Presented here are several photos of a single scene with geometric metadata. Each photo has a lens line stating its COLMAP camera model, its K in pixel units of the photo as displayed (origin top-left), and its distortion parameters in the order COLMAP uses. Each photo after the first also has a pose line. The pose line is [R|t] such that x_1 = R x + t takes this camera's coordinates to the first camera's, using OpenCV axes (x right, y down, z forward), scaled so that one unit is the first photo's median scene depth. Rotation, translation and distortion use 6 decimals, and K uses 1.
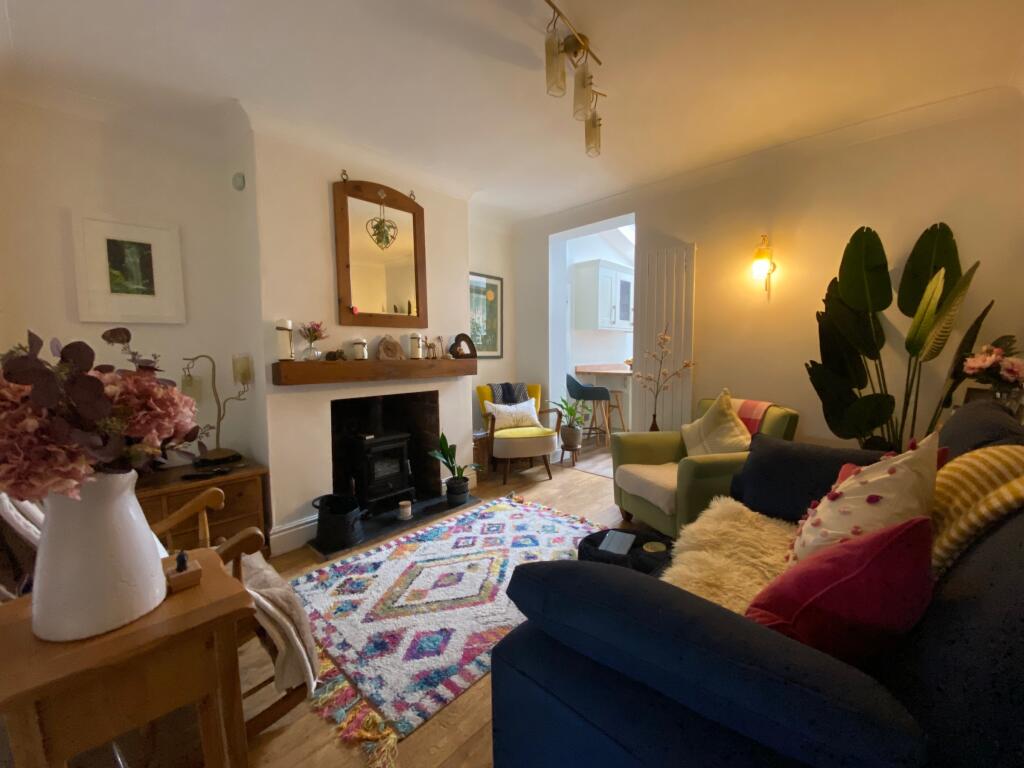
lens RADIAL K [[415.6, 0, 510.8], [0, 415.6, 381.0], [0, 0, 1]] dist [0.048842, -0.039579]
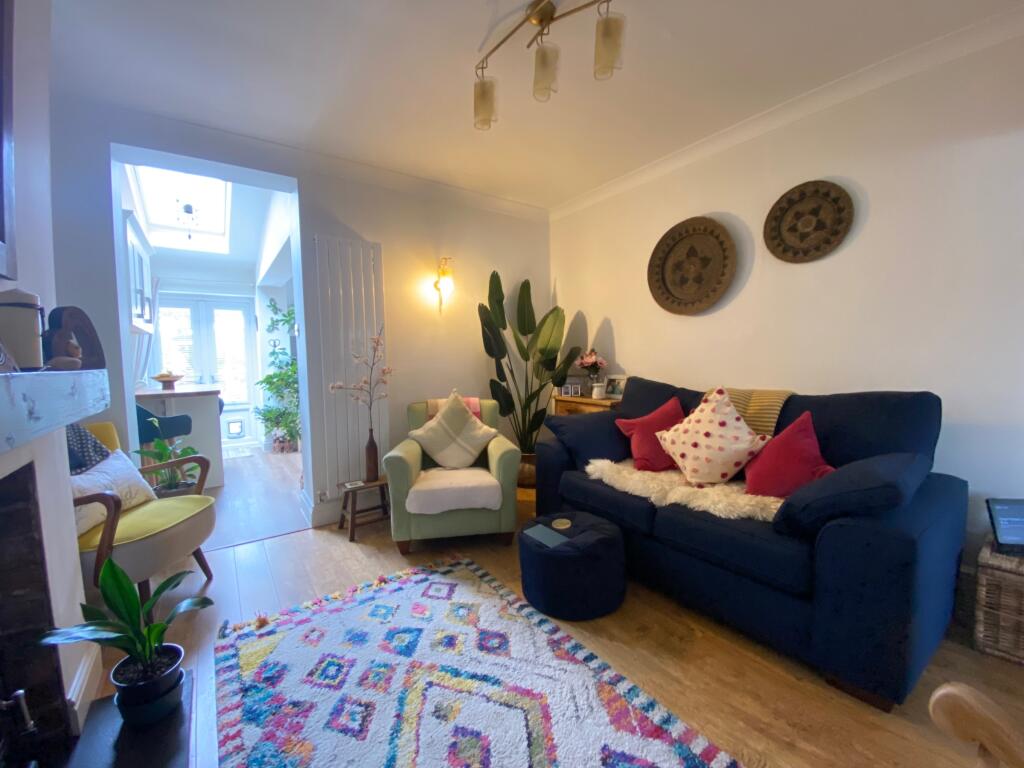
lens RADIAL K [[415.6, 0, 510.8], [0, 415.6, 381.0], [0, 0, 1]] dist [0.048842, -0.039579]
pose [[0.186426, -0.043379, 0.981511, -0.542910], [0.089956, 0.995582, 0.026915, -0.020322], [-0.978342, 0.083276, 0.189504, 0.653633]]
